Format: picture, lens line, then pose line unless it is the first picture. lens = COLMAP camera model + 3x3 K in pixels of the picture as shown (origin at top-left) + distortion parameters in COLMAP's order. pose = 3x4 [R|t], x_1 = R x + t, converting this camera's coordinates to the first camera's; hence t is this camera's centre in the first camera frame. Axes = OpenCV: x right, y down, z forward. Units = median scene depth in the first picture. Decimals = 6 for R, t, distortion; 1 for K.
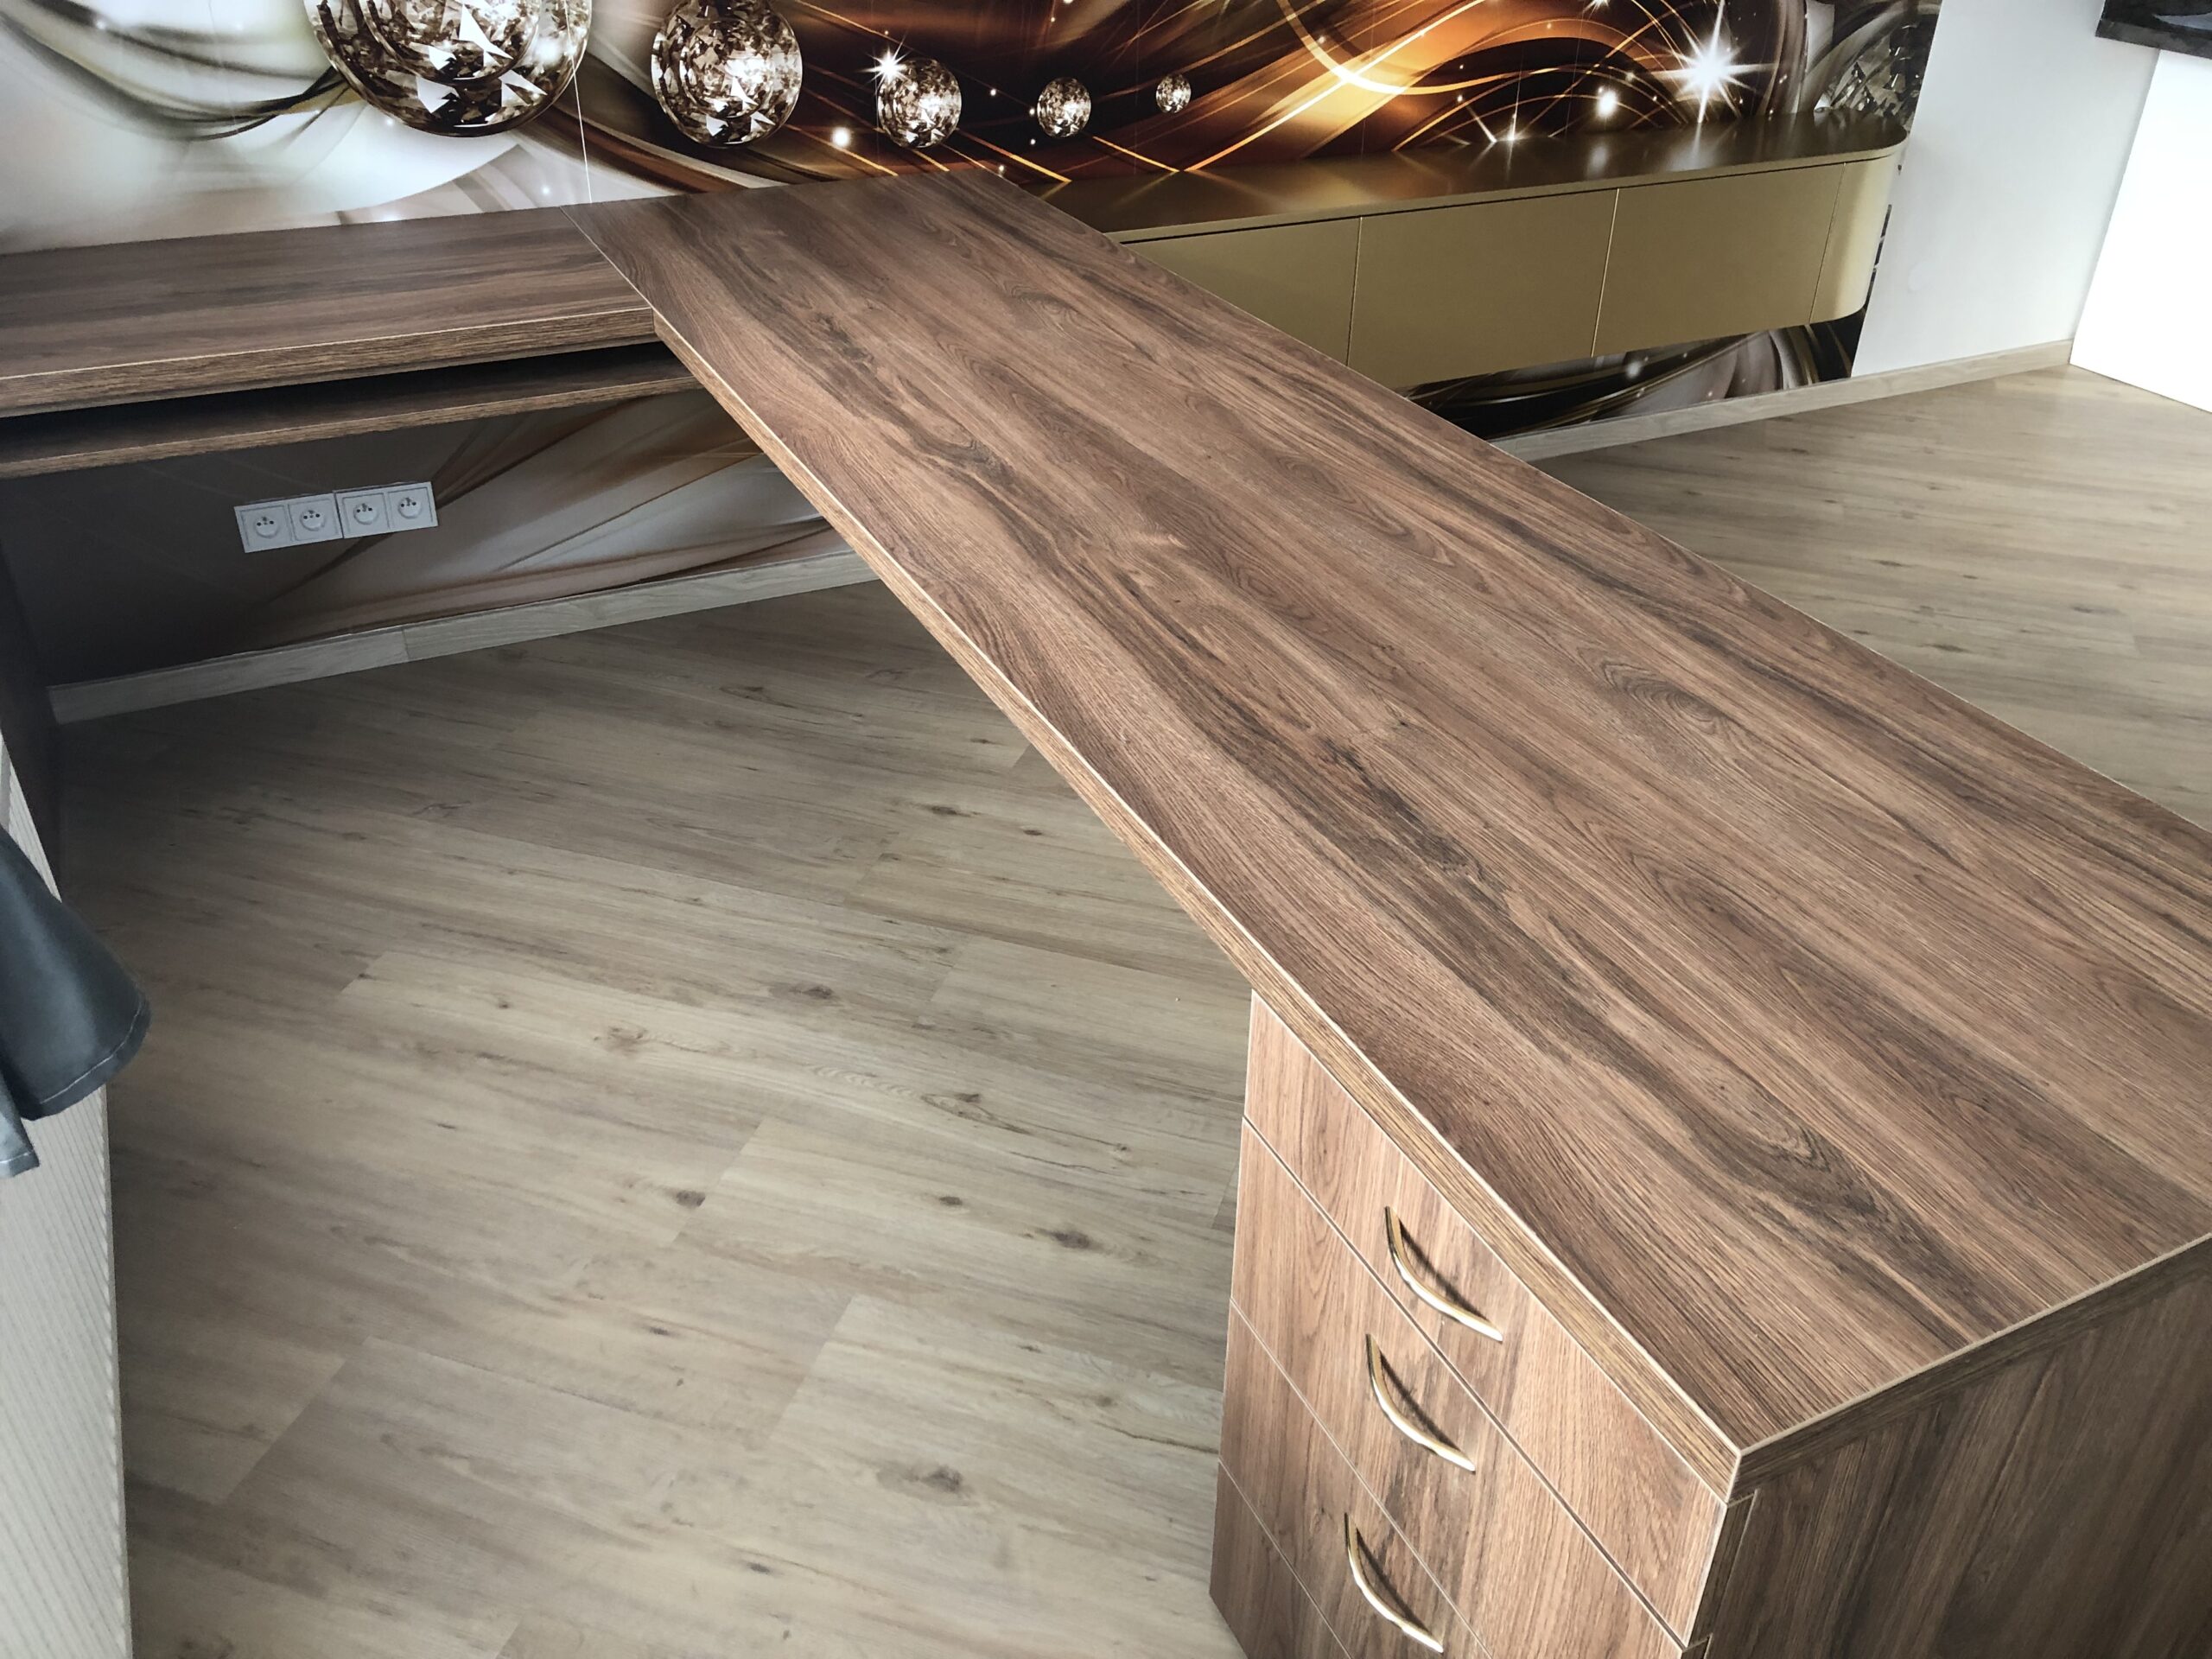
lens RADIAL K [[1810.8, 0, 1122.6], [0, 1810.8, 822.7], [0, 0, 1]] dist [0.035959, -0.038680]
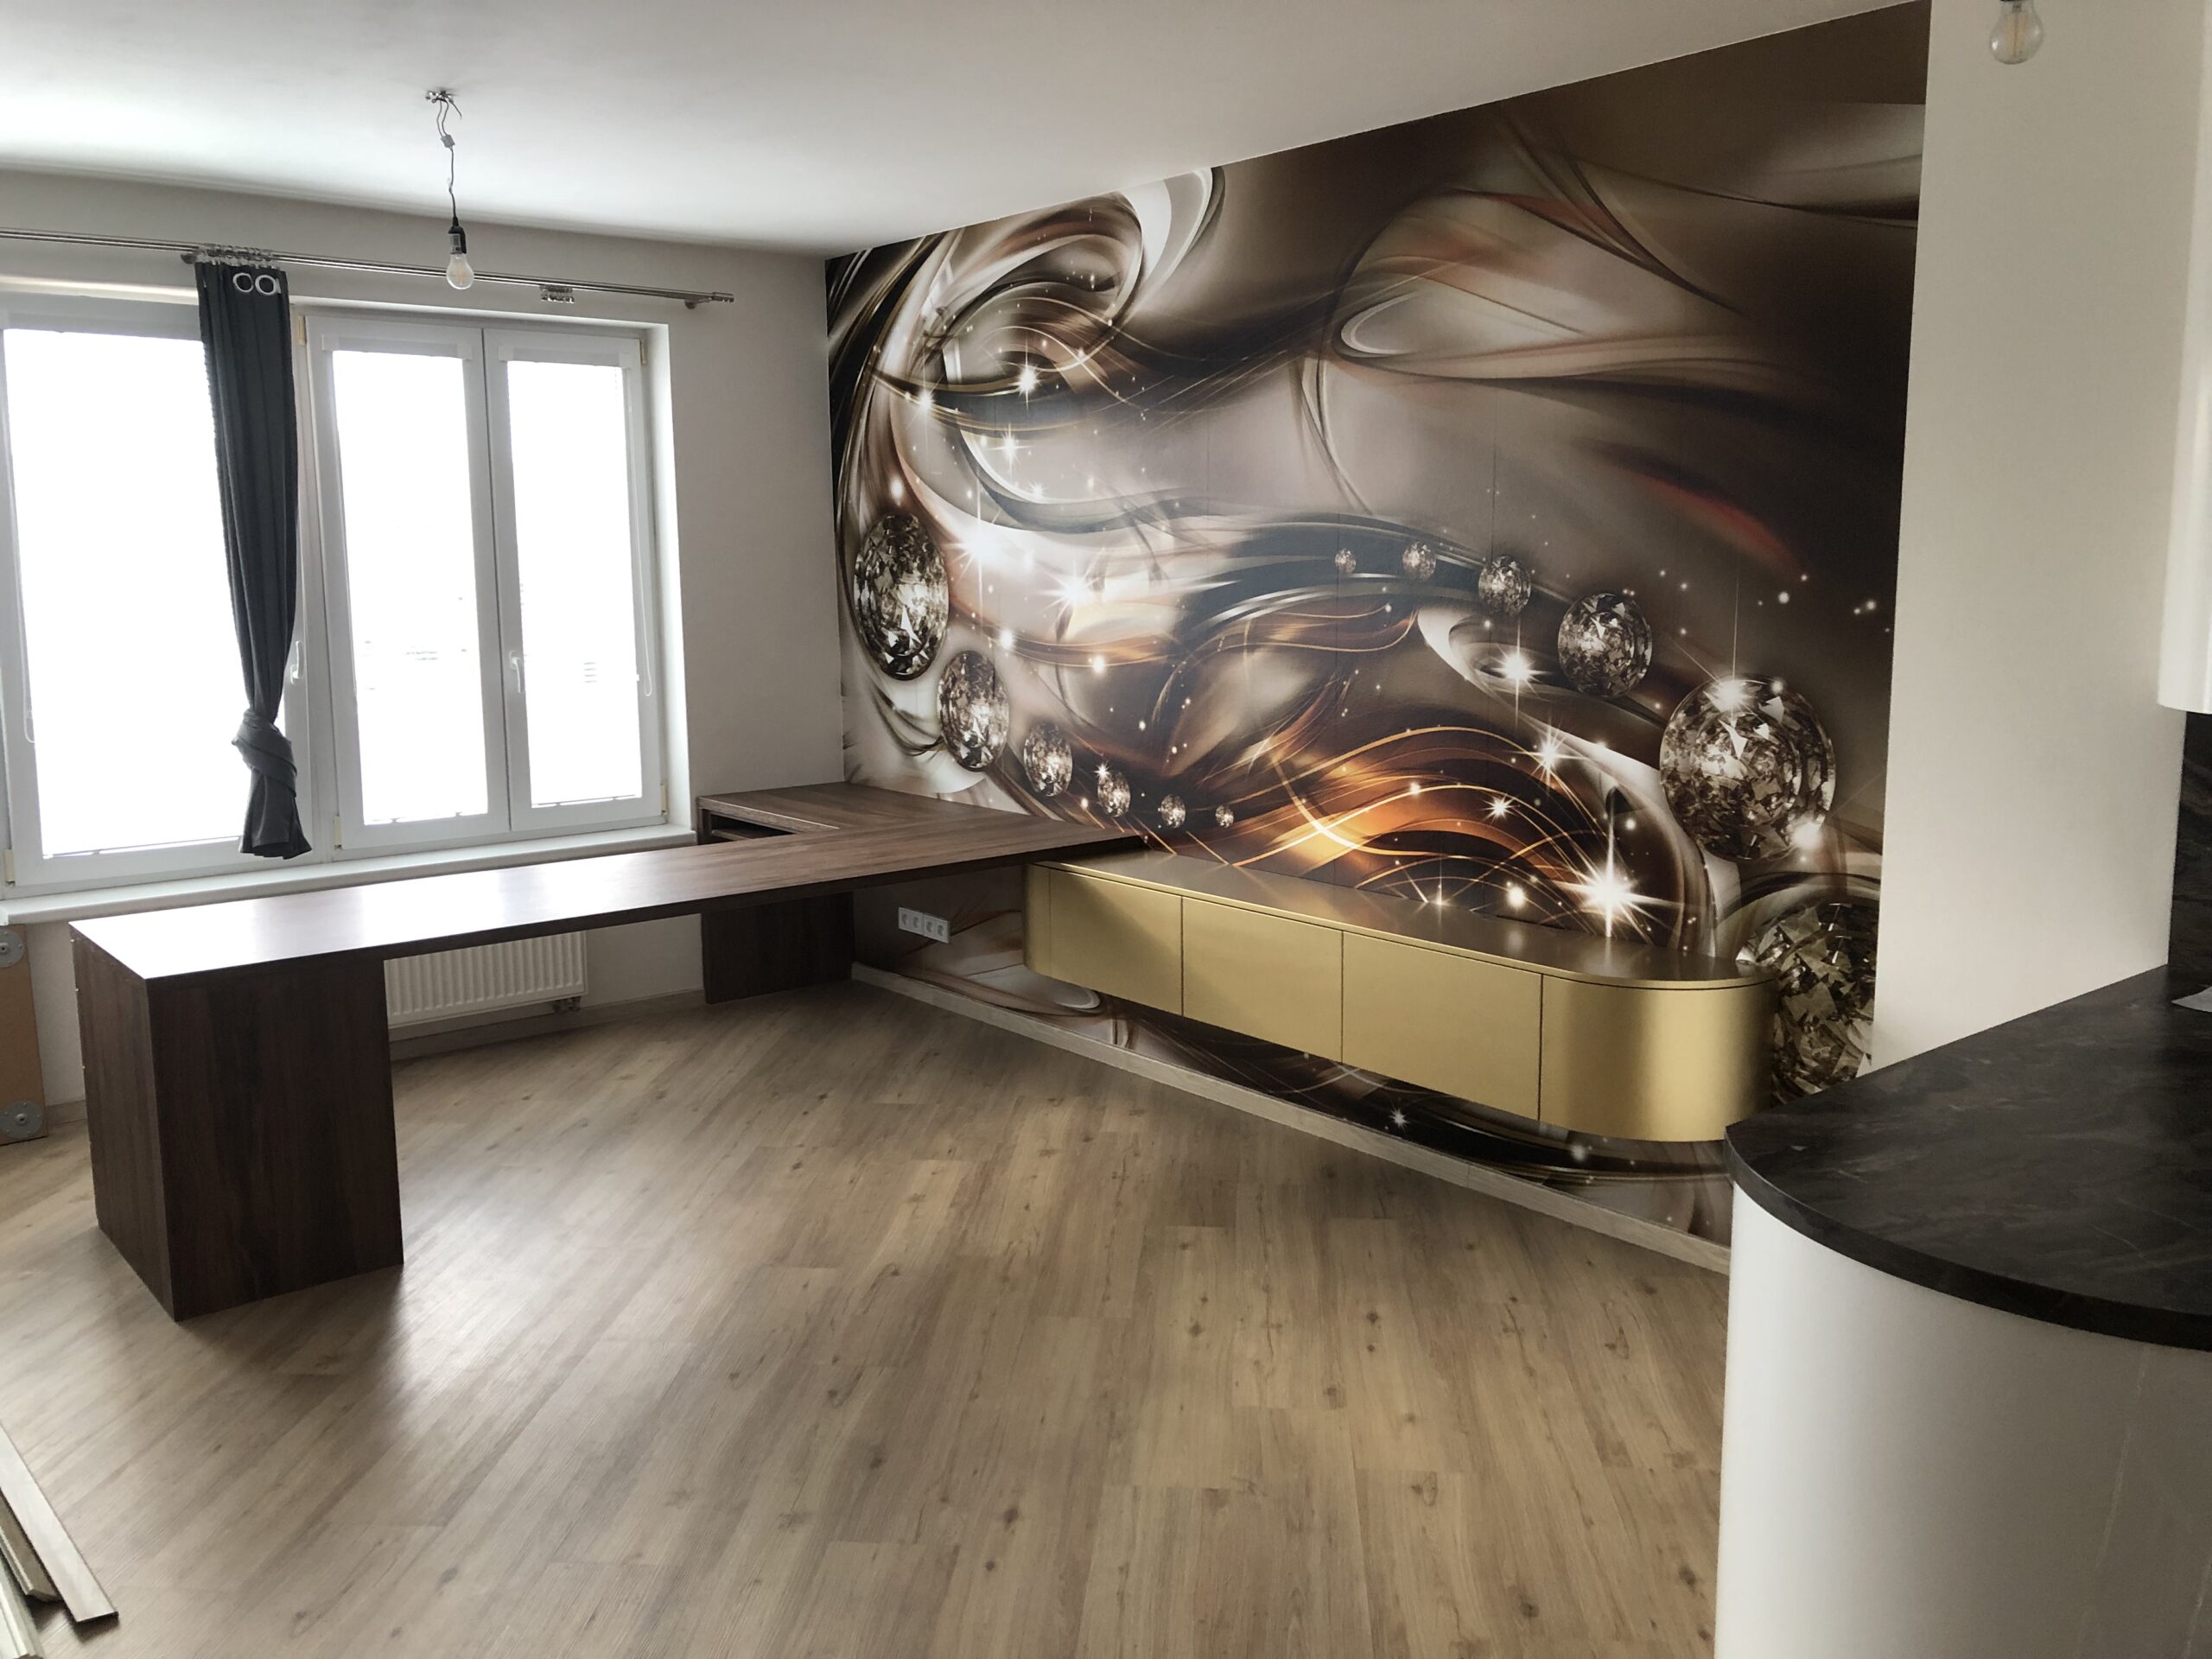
lens RADIAL K [[1810.8, 0, 1092.6], [0, 1810.8, 817.2], [0, 0, 1]] dist [0.035959, -0.038680]
pose [[0.209909, 0.125276, -0.969662, 1.395320], [-0.503214, 0.864157, 0.002711, -0.322003], [0.838280, 0.487379, 0.244435, 0.490493]]
